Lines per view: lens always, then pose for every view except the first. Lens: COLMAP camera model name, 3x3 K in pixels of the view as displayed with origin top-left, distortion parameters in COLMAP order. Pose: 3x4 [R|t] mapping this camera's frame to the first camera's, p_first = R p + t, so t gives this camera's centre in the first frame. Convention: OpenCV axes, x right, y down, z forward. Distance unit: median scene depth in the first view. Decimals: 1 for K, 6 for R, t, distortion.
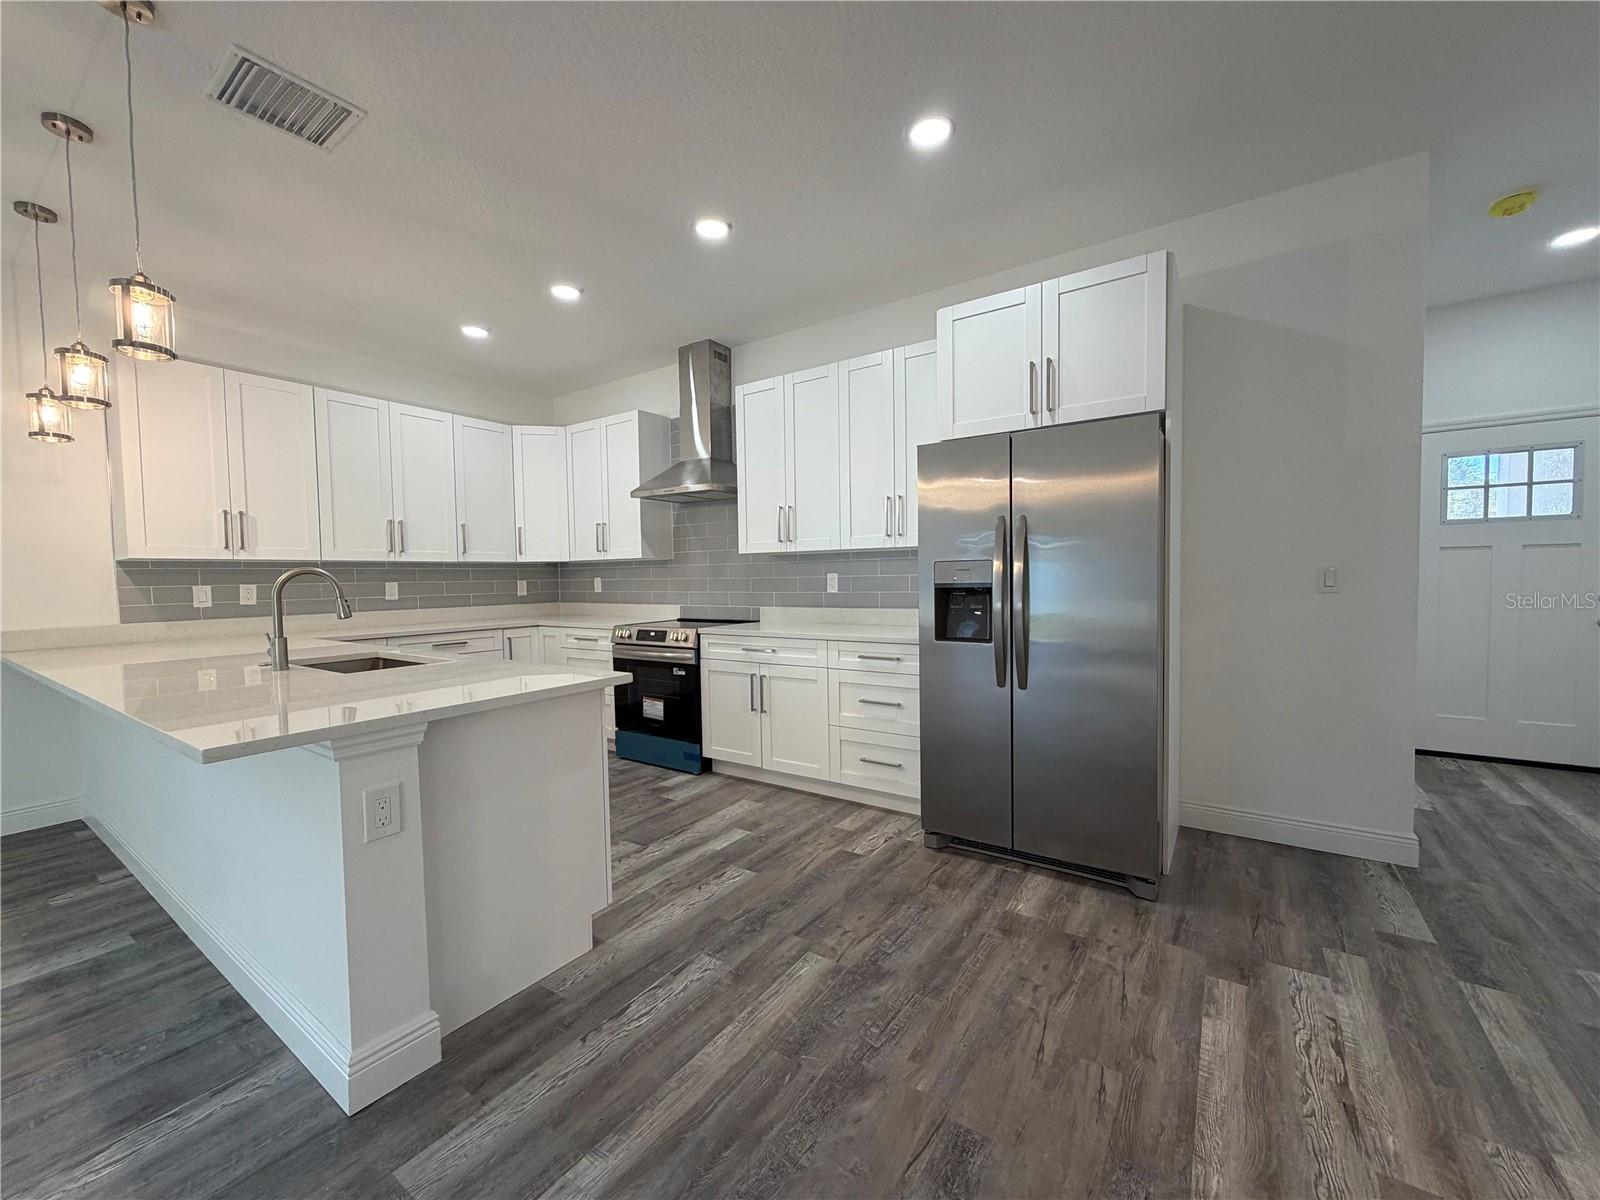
lens RADIAL K [[636.3, 0, 796.2], [0, 636.3, 601.9], [0, 0, 1]] dist [0.000604, 0.000034]
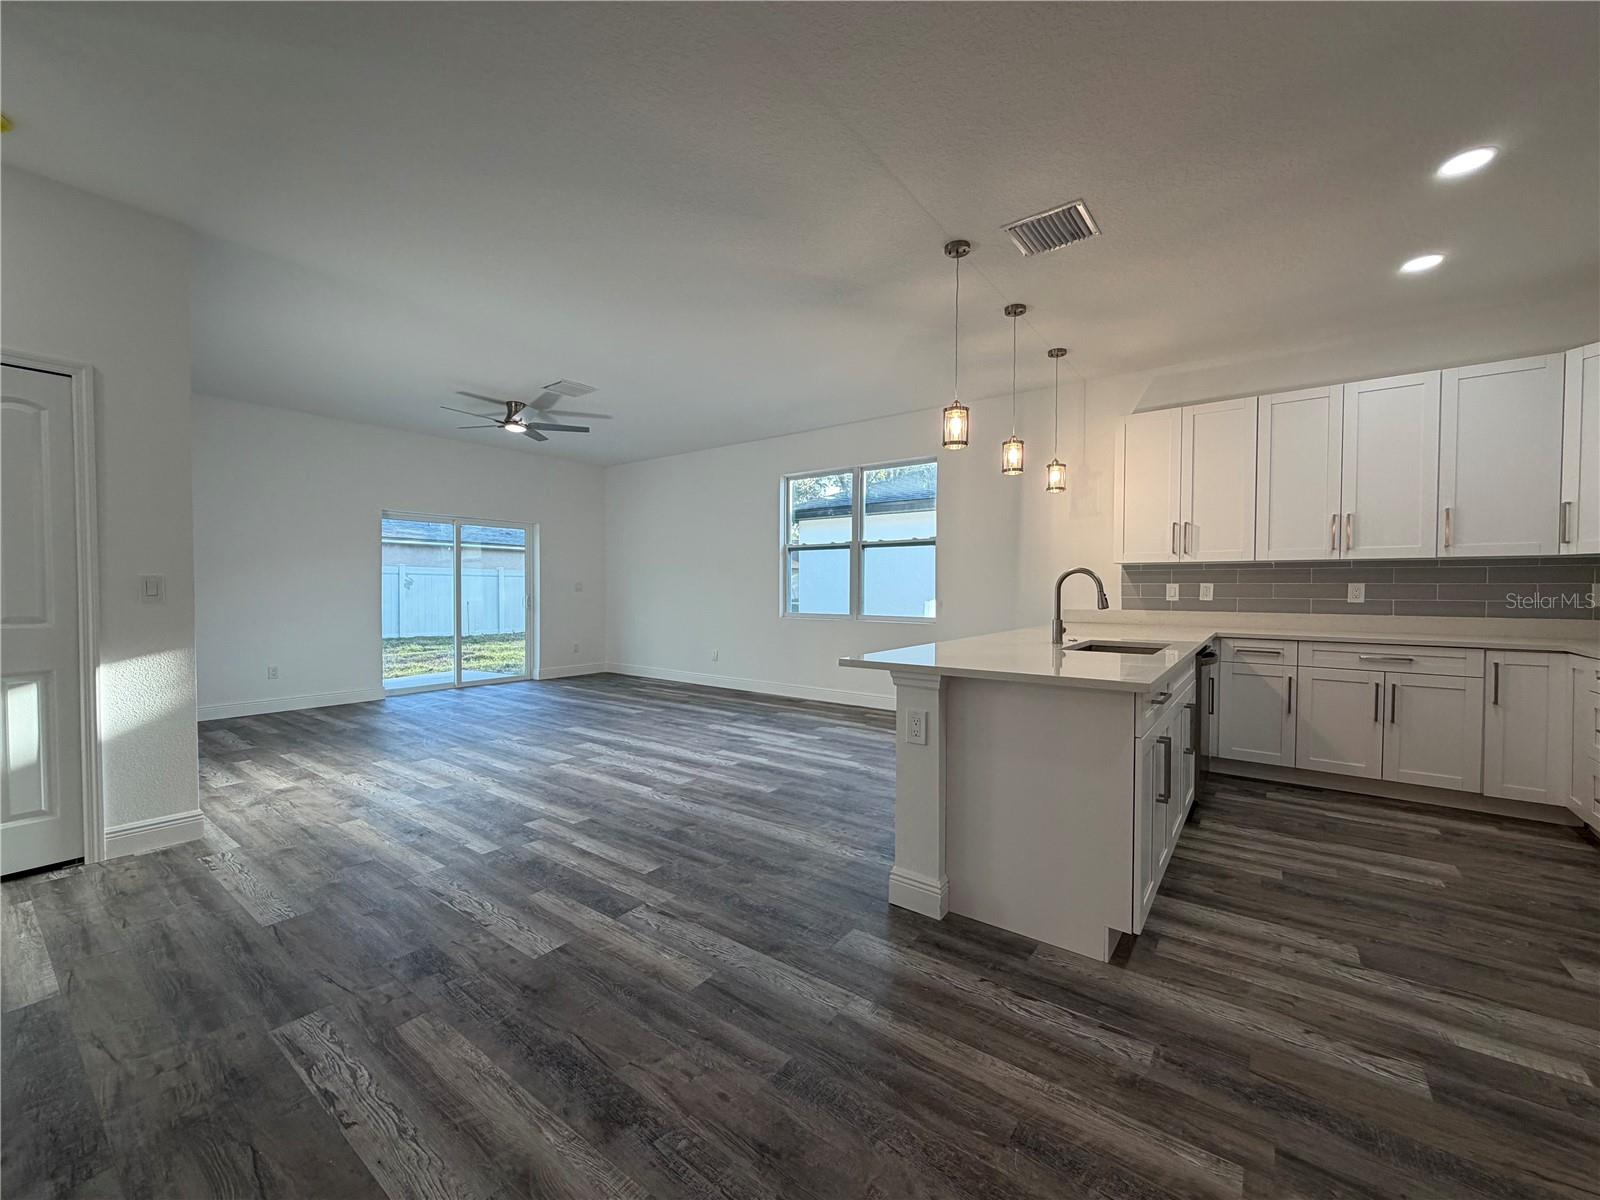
lens RADIAL K [[636.3, 0, 796.3], [0, 636.3, 602.2], [0, 0, 1]] dist [0.000604, 0.000034]
pose [[-0.042803, 0.038663, -0.998335, 0.406805], [-0.044197, 0.998199, 0.040553, -0.007999], [0.998105, 0.045859, -0.041017, 0.354168]]
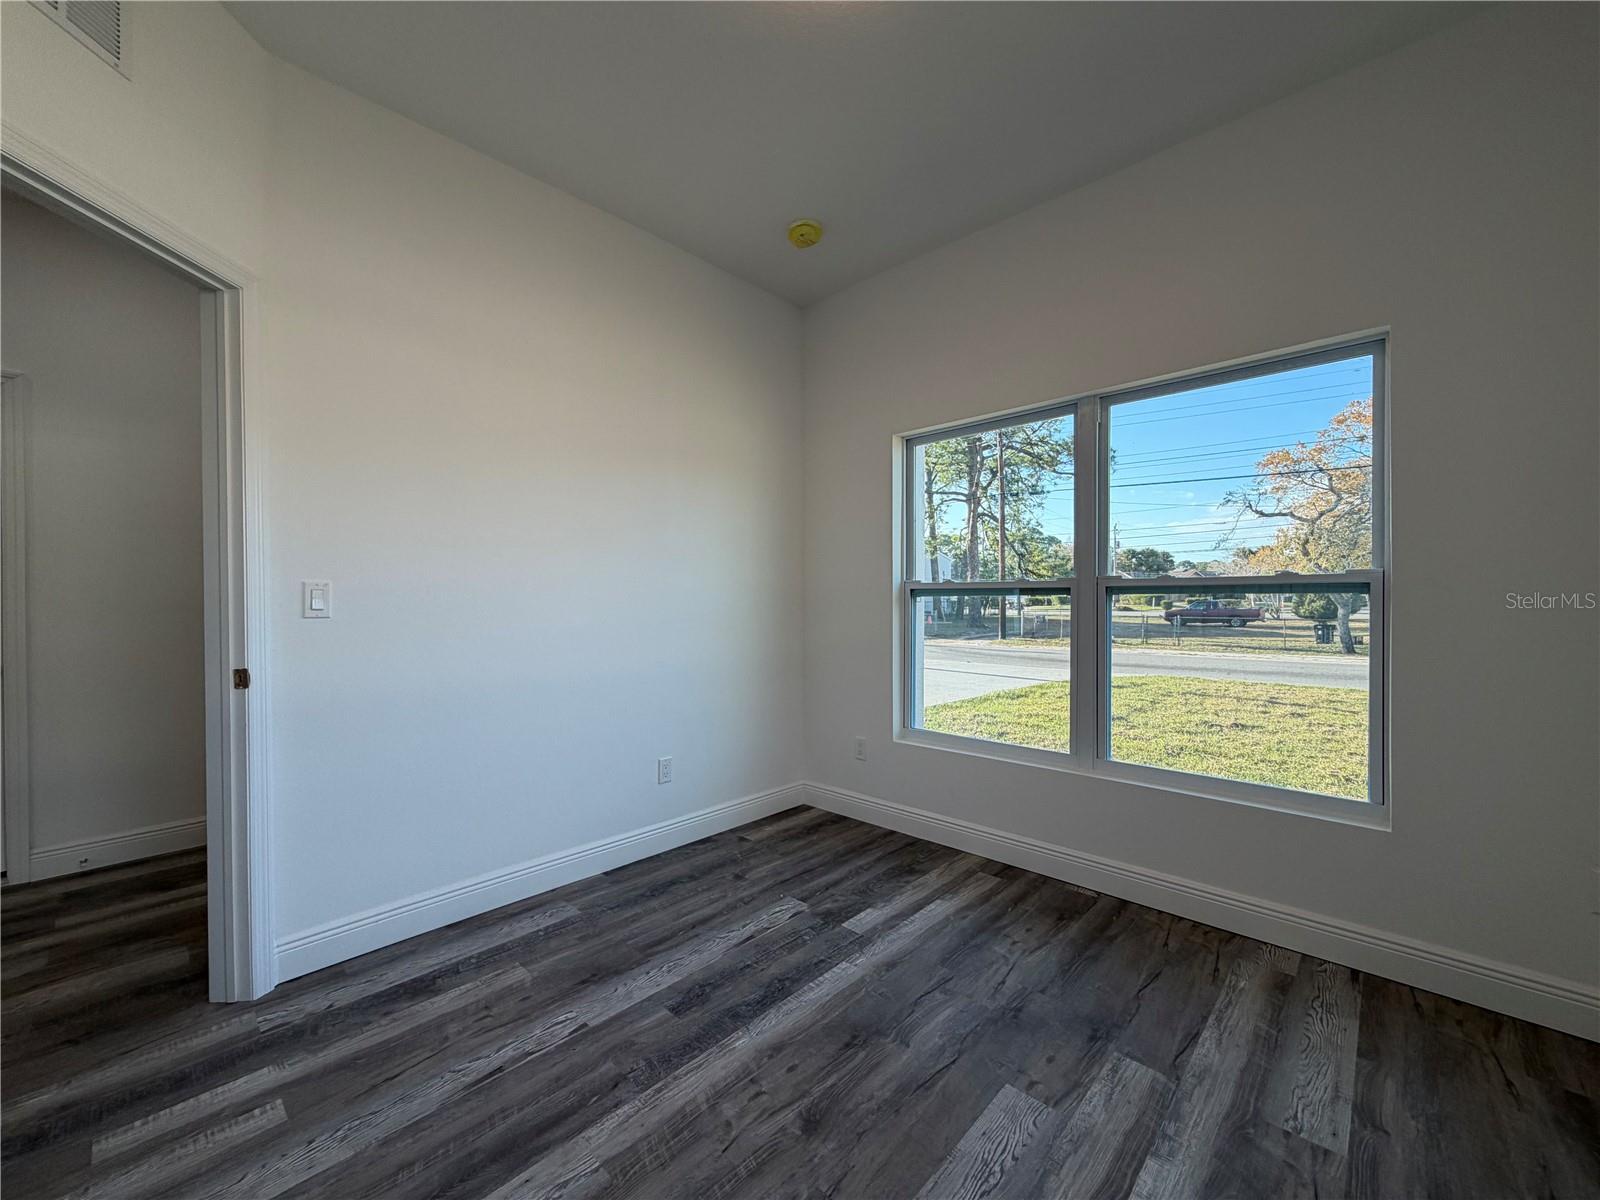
lens RADIAL K [[636.3, 0, 791.5], [0, 636.3, 598.9], [0, 0, 1]] dist [0.000604, 0.000034]
pose [[-0.166405, 0.024699, -0.985748, -0.715928], [-0.033160, 0.998981, 0.030628, -0.109586], [0.985500, 0.037784, -0.165417, 0.212298]]
